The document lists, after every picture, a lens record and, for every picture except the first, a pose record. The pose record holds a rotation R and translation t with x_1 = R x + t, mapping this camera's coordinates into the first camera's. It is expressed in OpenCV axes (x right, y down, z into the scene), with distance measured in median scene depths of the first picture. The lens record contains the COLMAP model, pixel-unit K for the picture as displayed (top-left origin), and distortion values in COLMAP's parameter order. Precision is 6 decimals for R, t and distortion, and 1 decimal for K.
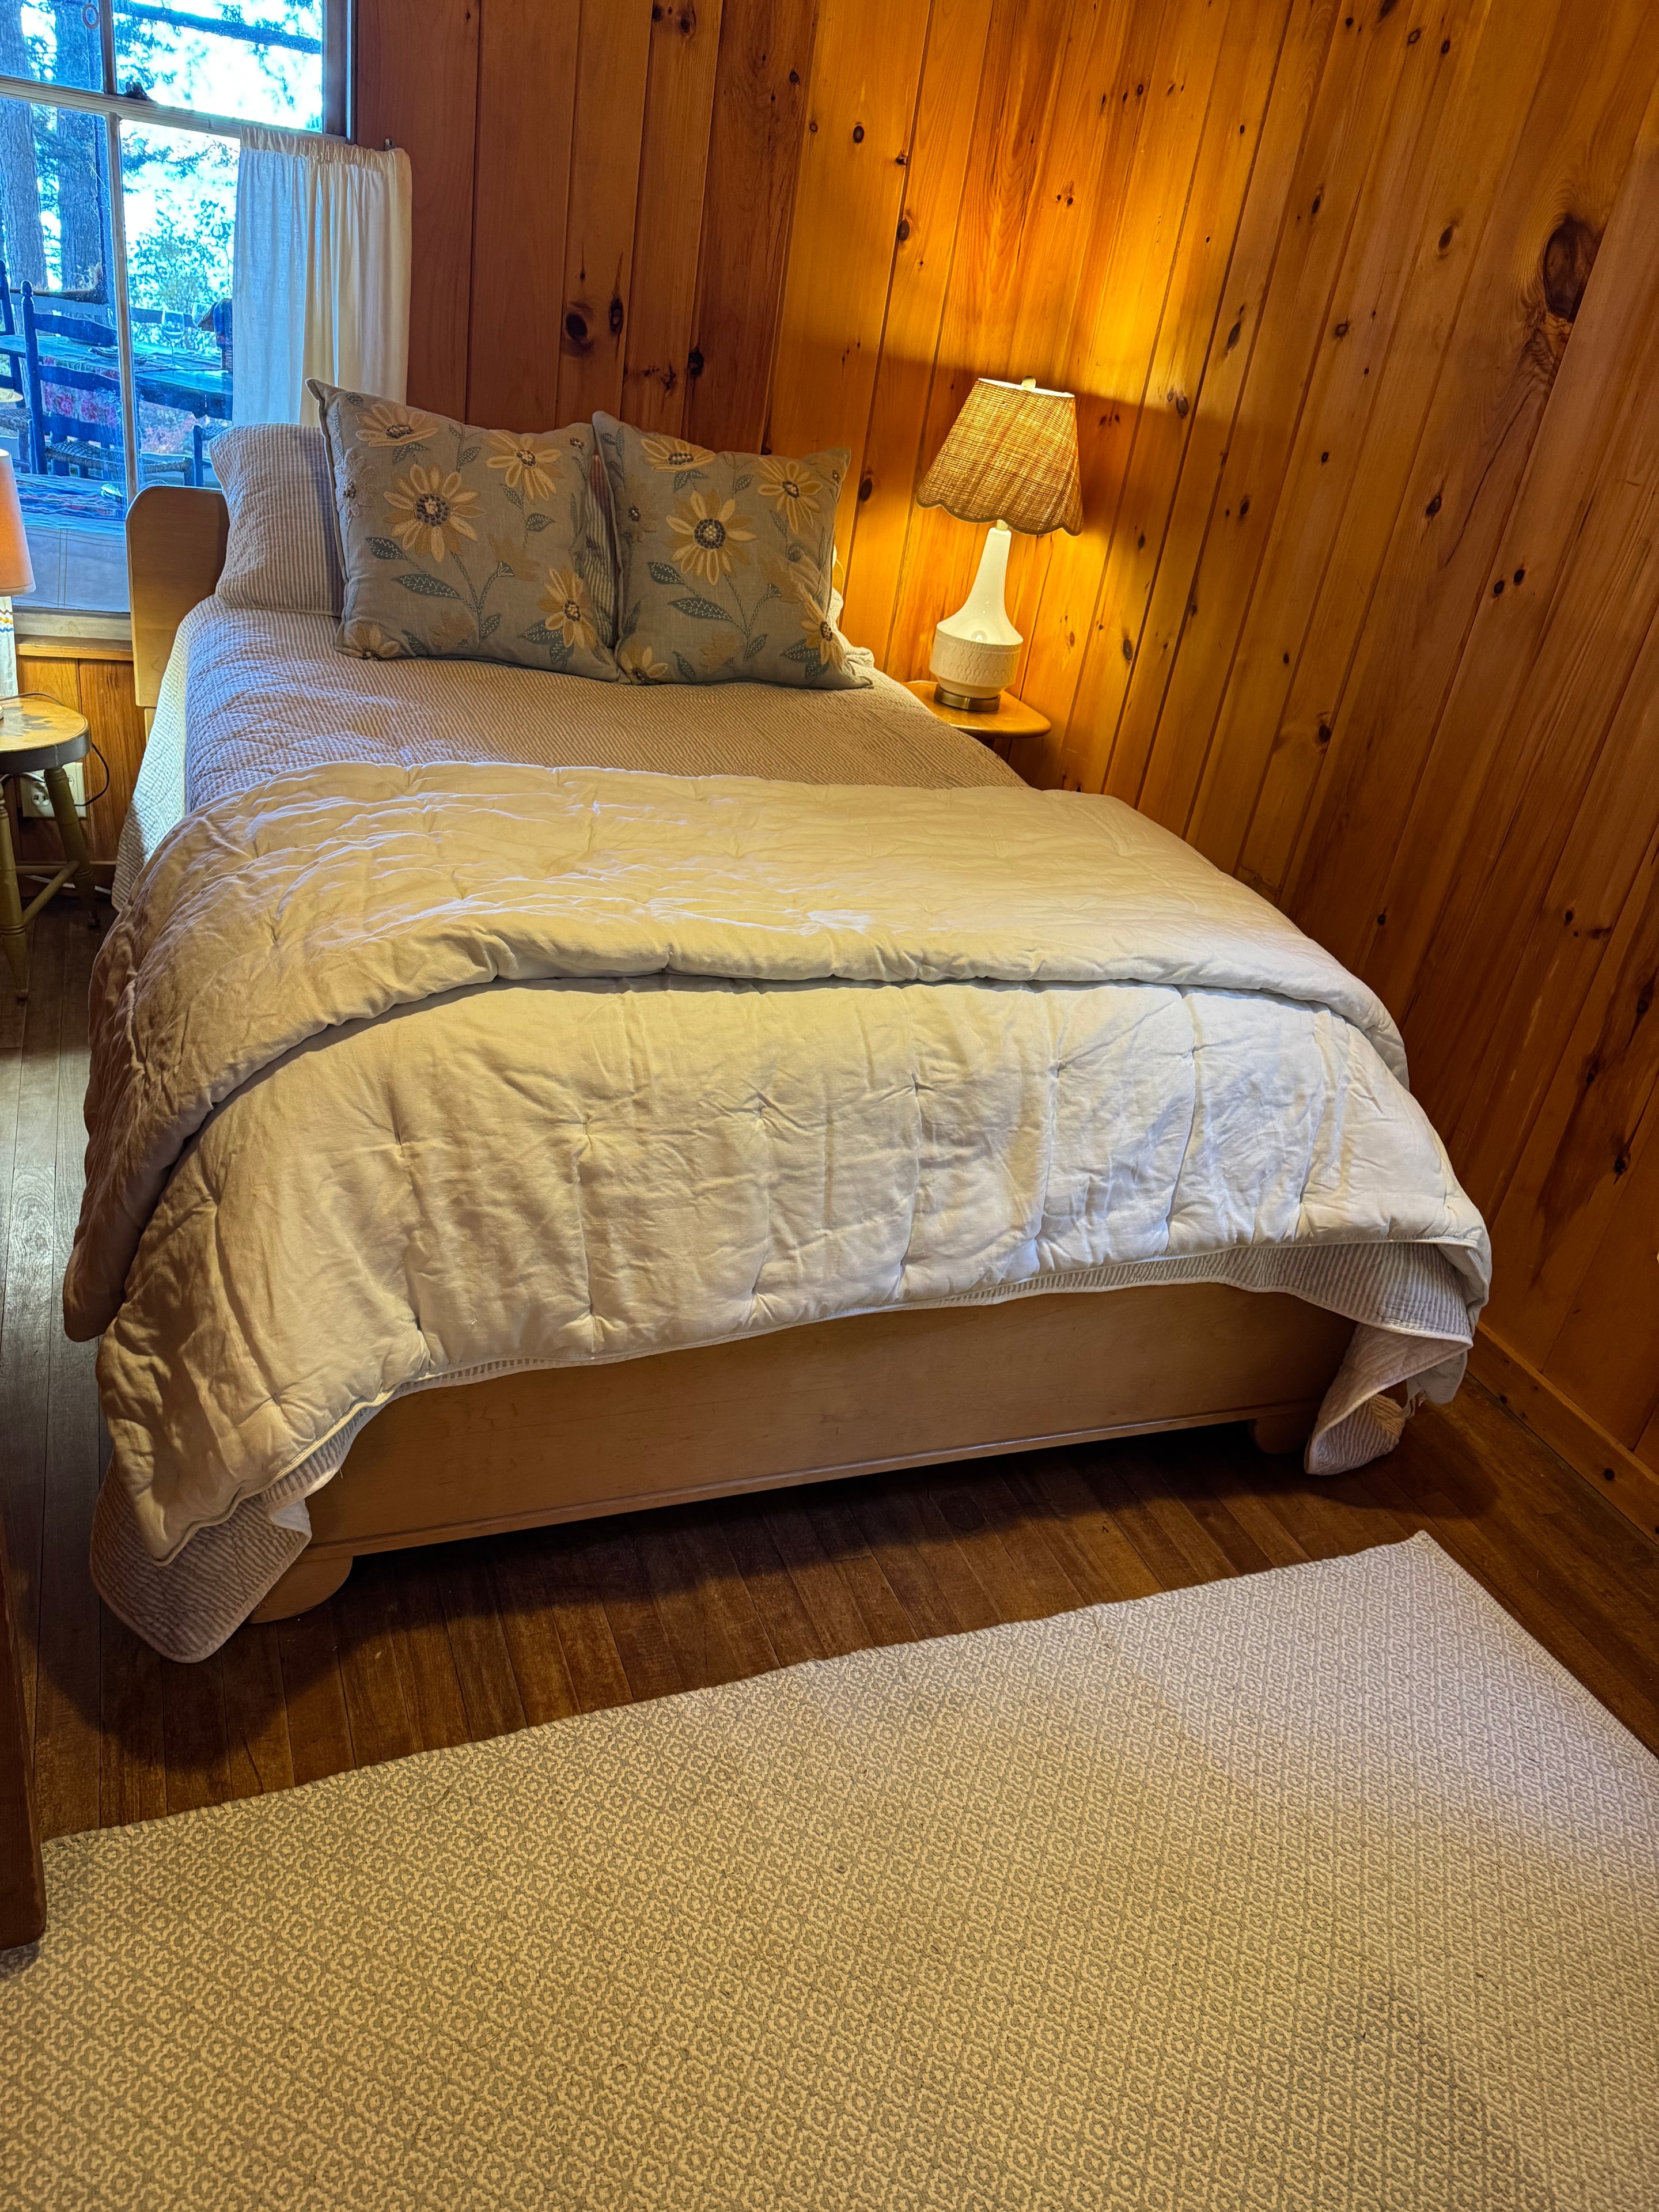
lens RADIAL K [[1578.2, 0, 819.8], [0, 1578.2, 1114.7], [0, 0, 1]] dist [0.040375, -0.025260]
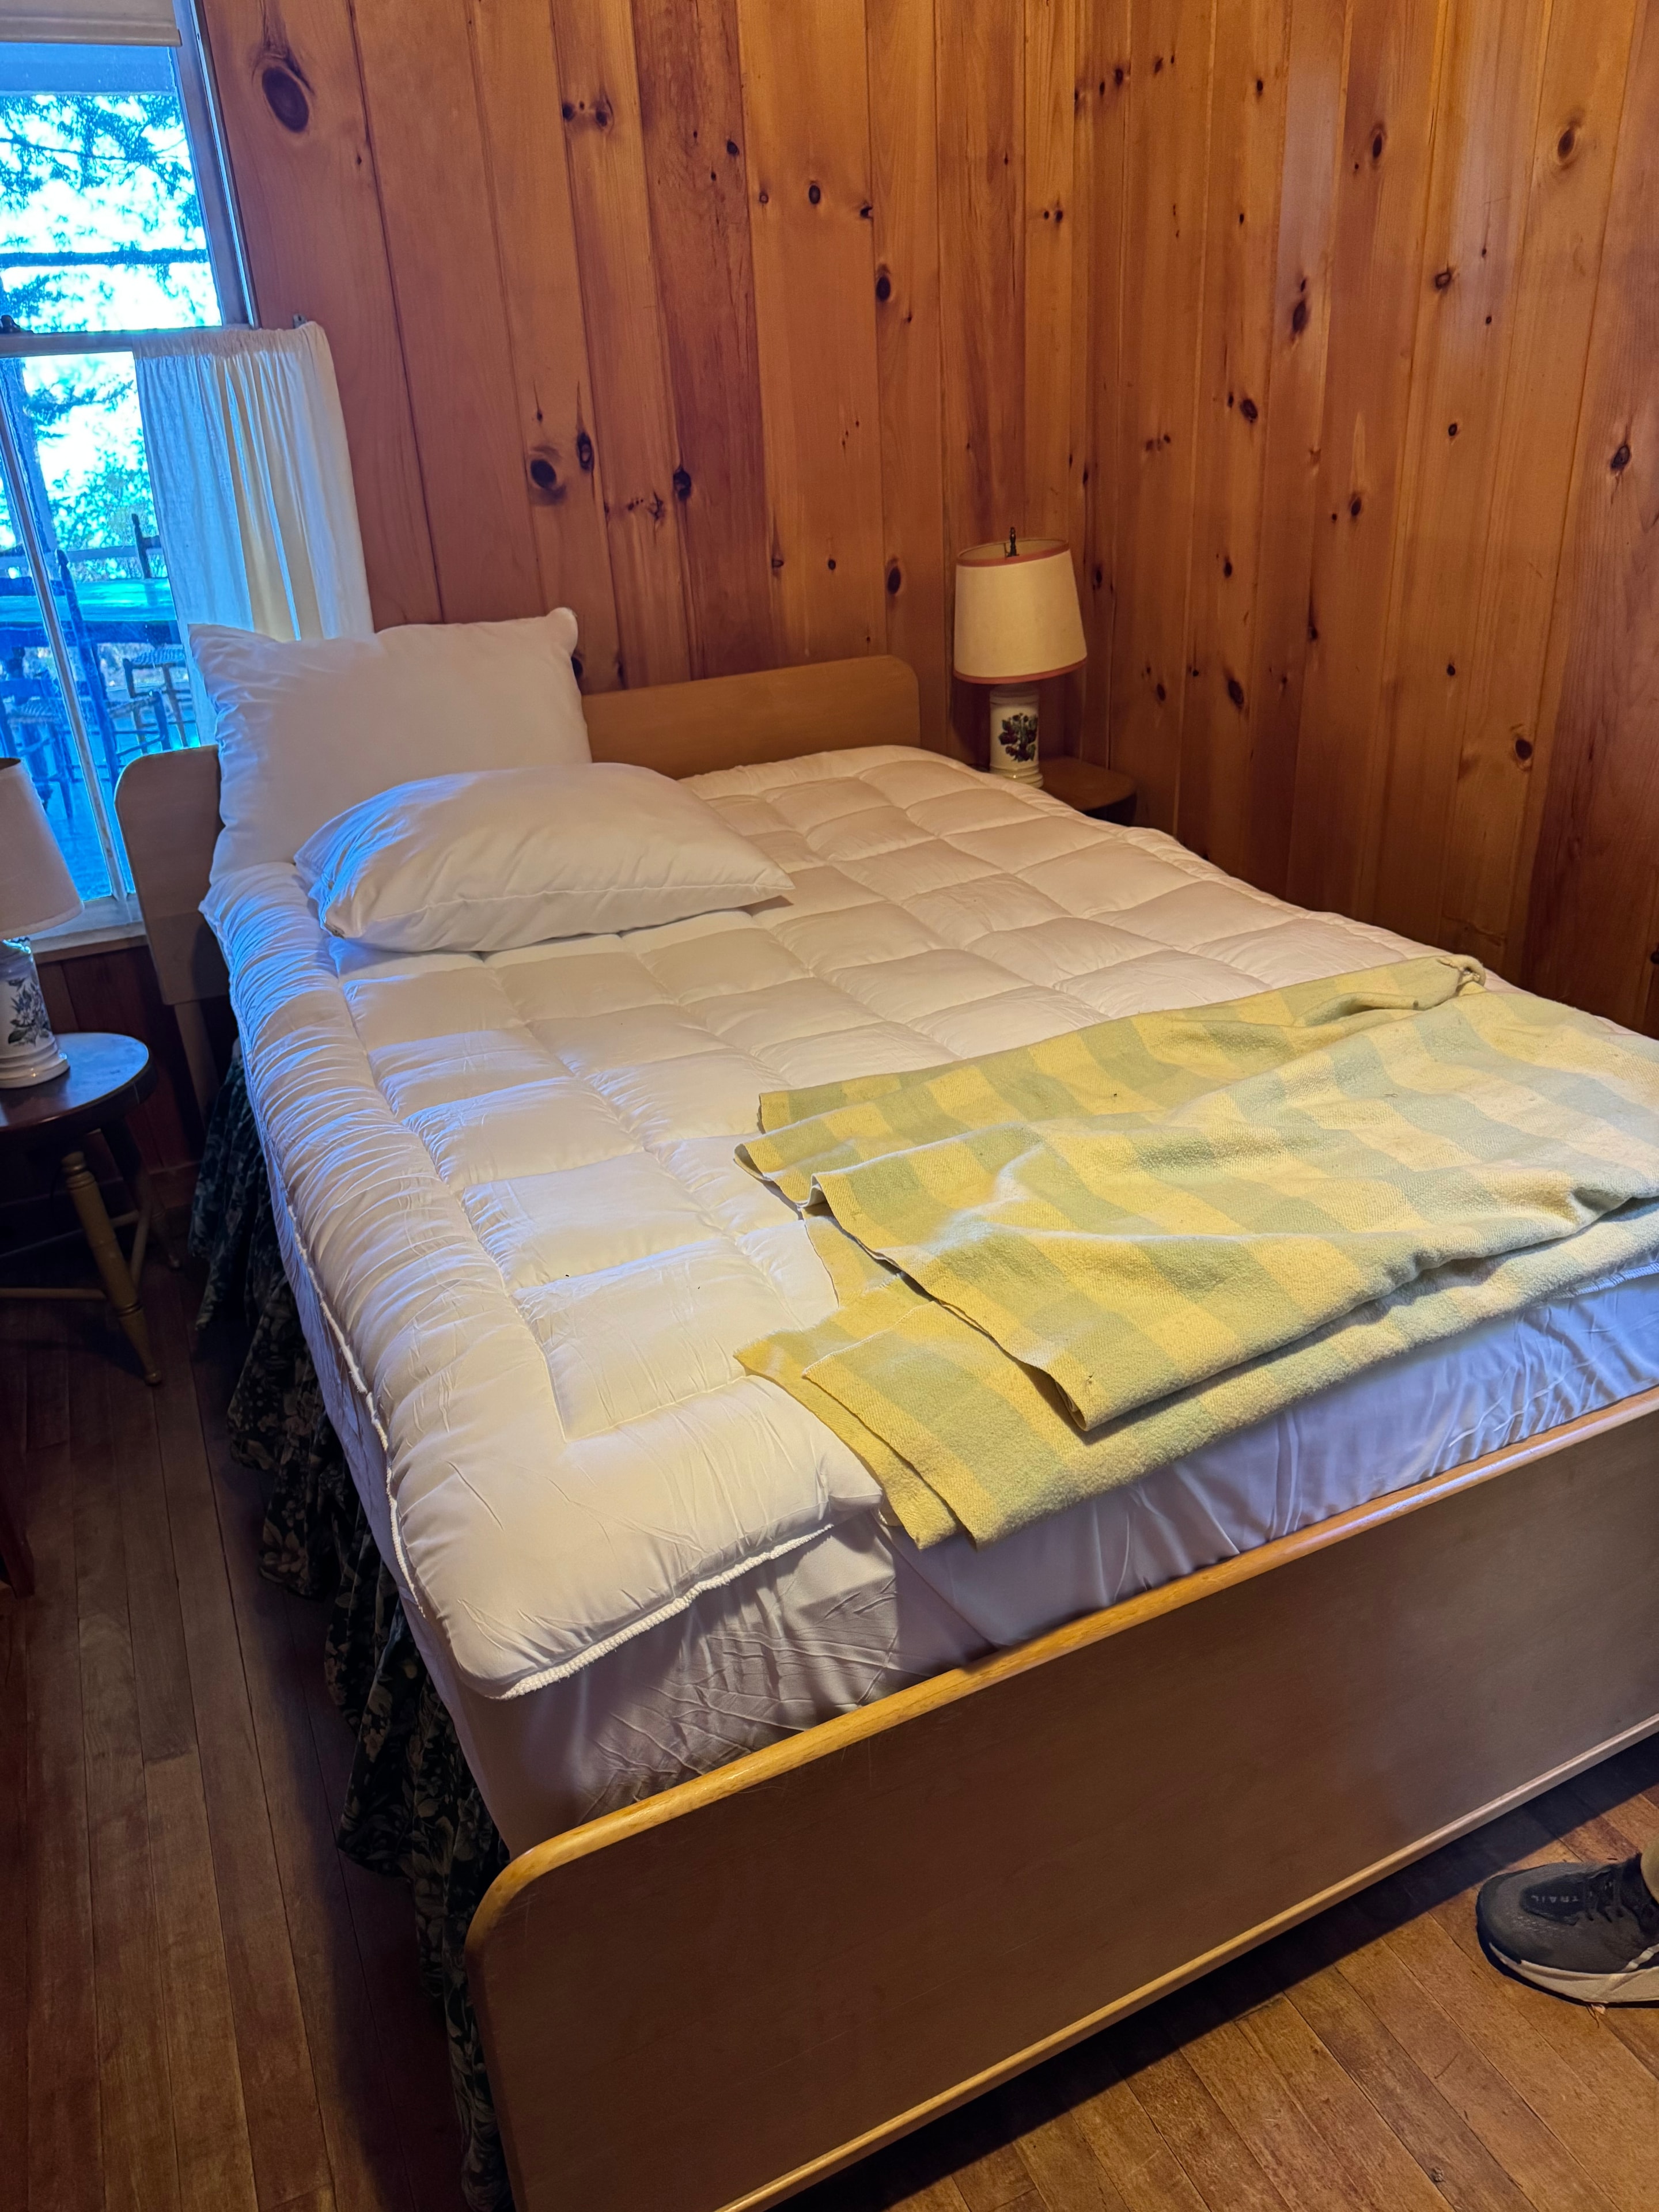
lens RADIAL K [[1578.2, 0, 835.3], [0, 1578.2, 1093.9], [0, 0, 1]] dist [0.040375, -0.025260]
pose [[0.978833, -0.202655, -0.028574, -0.040360], [0.200908, 0.978088, -0.054581, -0.081584], [0.039009, 0.047685, 0.998100, 0.151313]]
